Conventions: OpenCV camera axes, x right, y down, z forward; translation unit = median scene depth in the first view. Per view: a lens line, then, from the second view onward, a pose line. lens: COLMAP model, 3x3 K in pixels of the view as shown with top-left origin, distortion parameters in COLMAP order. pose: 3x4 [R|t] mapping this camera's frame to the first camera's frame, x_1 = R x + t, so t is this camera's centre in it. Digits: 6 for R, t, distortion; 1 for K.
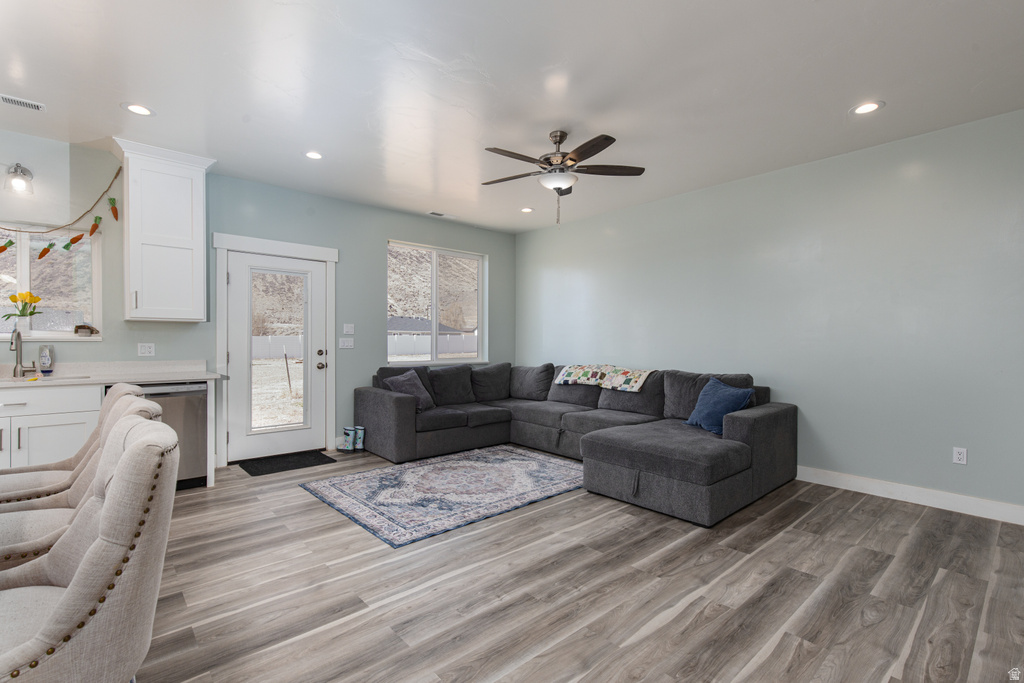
lens RADIAL K [[452.2, 0, 508.4], [0, 452.2, 348.0], [0, 0, 1]] dist [0.004534, 0.000486]
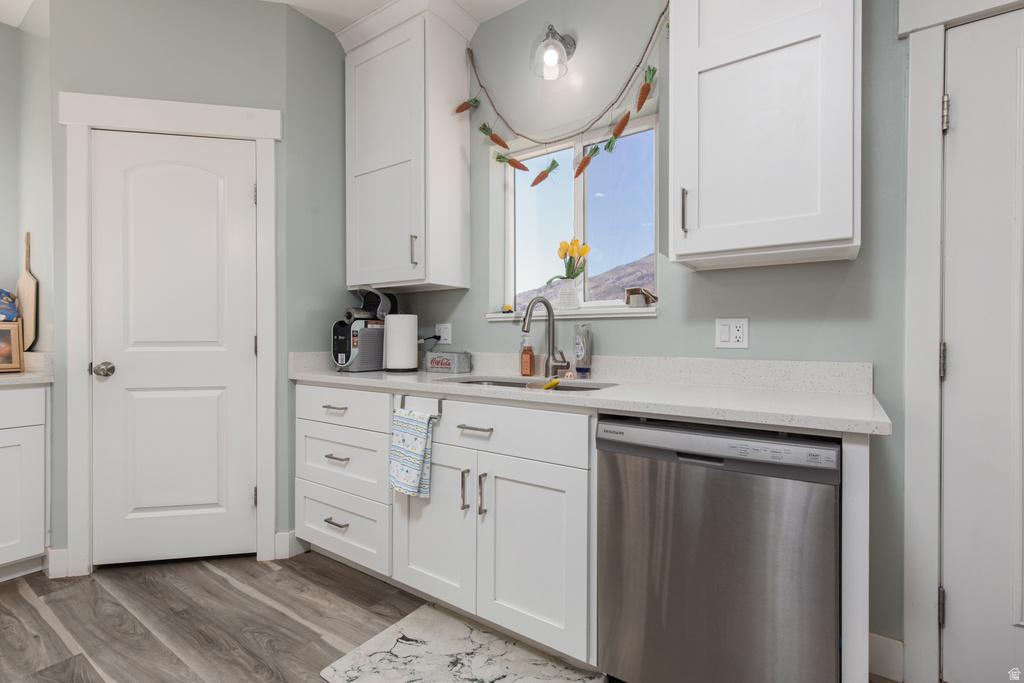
lens RADIAL K [[468.8, 0, 519.9], [0, 468.8, 335.8], [0, 0, 1]] dist [0.008010, -0.001524]
pose [[0.232884, -0.004367, -0.972495, -0.429327], [-0.013254, 0.999883, -0.007664, 0.013180], [0.972414, 0.014674, 0.232799, 0.743672]]
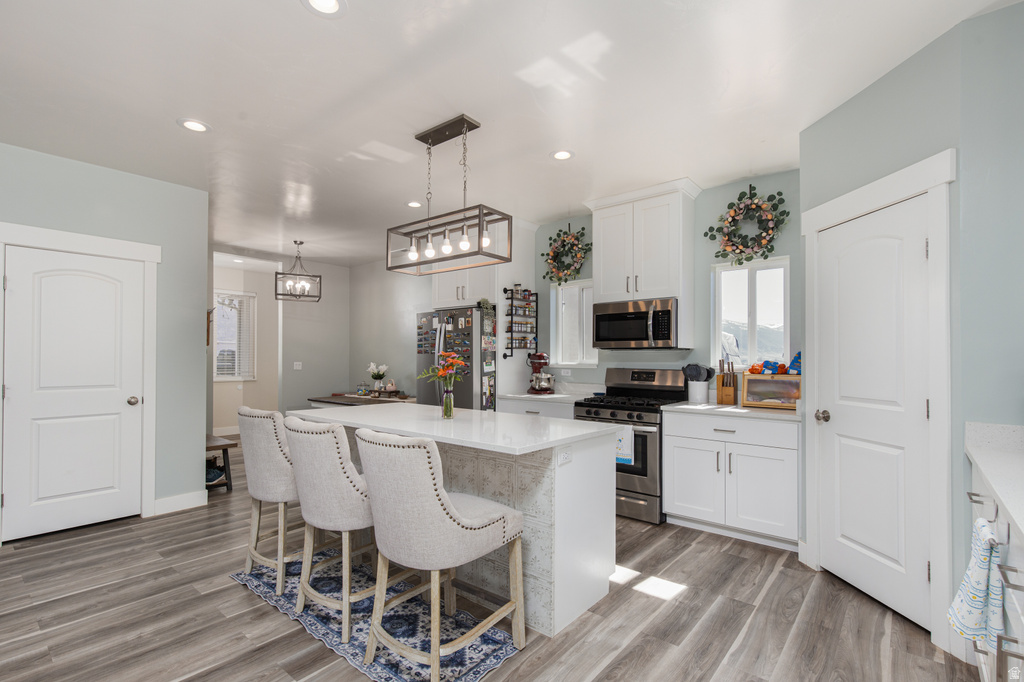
lens RADIAL K [[481.3, 0, 511.0], [0, 481.3, 353.6], [0, 0, 1]] dist [-0.000233, 0.000214]
pose [[-0.991149, -0.009413, -0.132418, -0.523093], [-0.010399, 0.999923, 0.006752, -0.042721], [0.132344, 0.008069, -0.991171, 1.072169]]
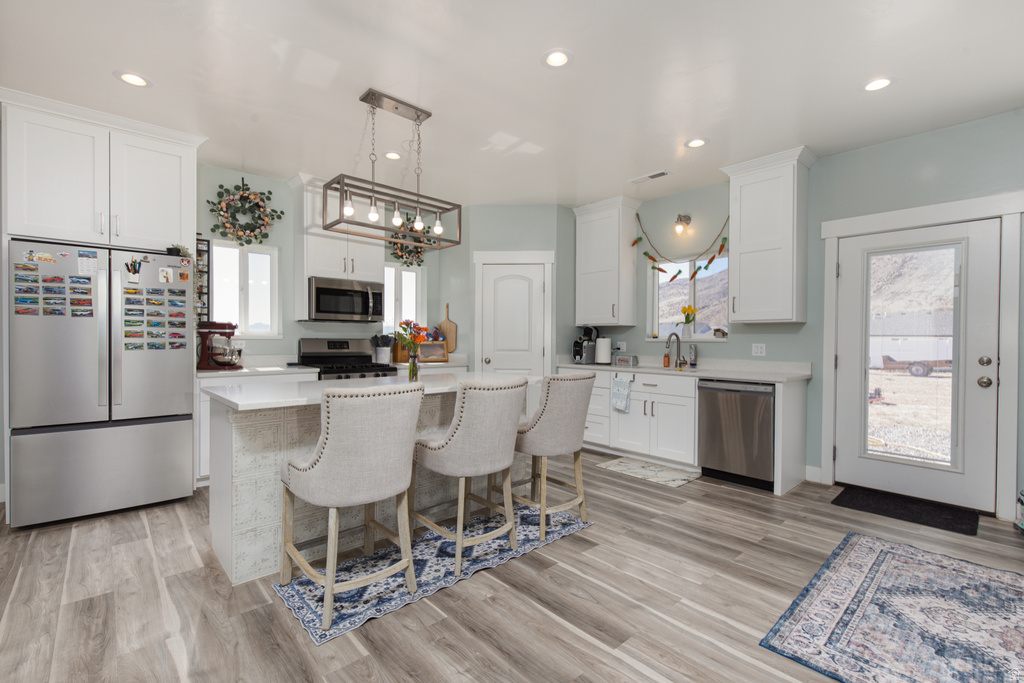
lens RADIAL K [[468.8, 0, 521.7], [0, 468.8, 344.8], [0, 0, 1]] dist [0.008010, -0.001524]
pose [[0.021788, 0.007752, -0.999733, 0.325305], [-0.021473, 0.999743, 0.007284, -0.005130], [0.999532, 0.021308, 0.021949, 0.447505]]
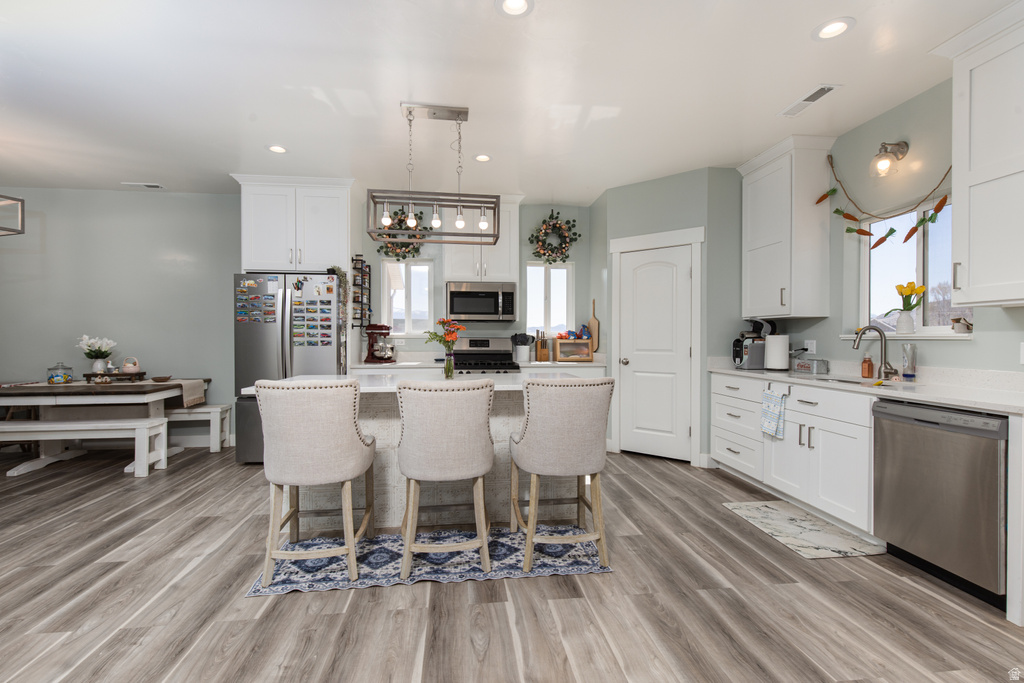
lens RADIAL K [[468.8, 0, 508.5], [0, 468.8, 343.9], [0, 0, 1]] dist [0.008010, -0.001524]
pose [[-0.576296, 0.007521, -0.817206, 0.112229], [-0.016234, 0.999655, 0.020648, -0.012358], [0.817080, 0.025166, -0.575975, 0.853222]]
